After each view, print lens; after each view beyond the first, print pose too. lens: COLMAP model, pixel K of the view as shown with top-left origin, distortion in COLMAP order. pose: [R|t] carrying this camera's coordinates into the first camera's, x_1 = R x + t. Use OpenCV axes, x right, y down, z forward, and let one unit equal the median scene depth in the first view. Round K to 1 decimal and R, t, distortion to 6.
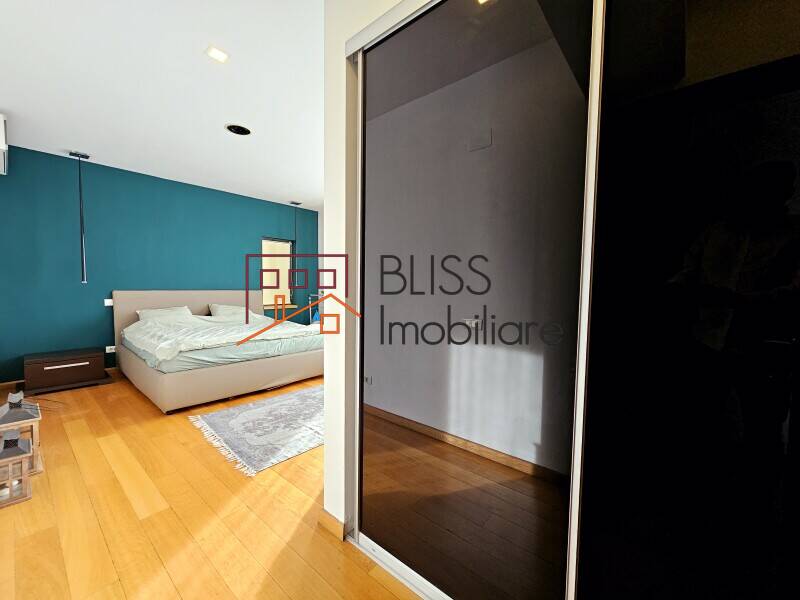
lens RADIAL K [[324.5, 0, 401.2], [0, 324.5, 303.7], [0, 0, 1]] dist [-0.001537, -0.000068]
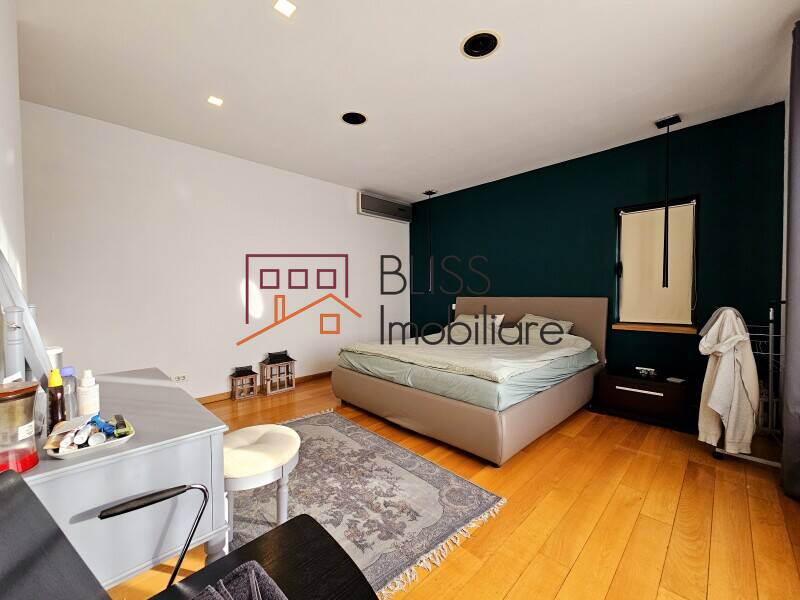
lens RADIAL K [[324.5, 0, 401.2], [0, 324.5, 303.7], [0, 0, 1]] dist [-0.001537, -0.000068]
pose [[-0.093902, 0.019097, -0.995398, 0.412045], [-0.048571, 0.998538, 0.023740, -0.048081], [0.994396, 0.050577, -0.092837, 1.276448]]
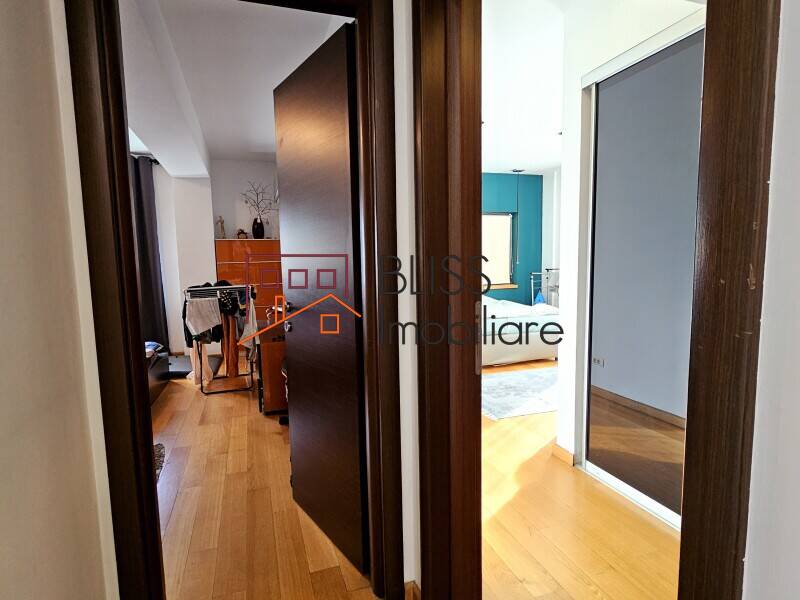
lens RADIAL K [[434.3, 0, 397.8], [0, 434.3, 305.1], [0, 0, 1]] dist [-0.000931, 0.000930]
pose [[0.850664, 0.022474, -0.525229, 0.061258], [0.003813, 0.998796, 0.048913, 0.001732], [0.525695, -0.043611, 0.849554, -0.405023]]
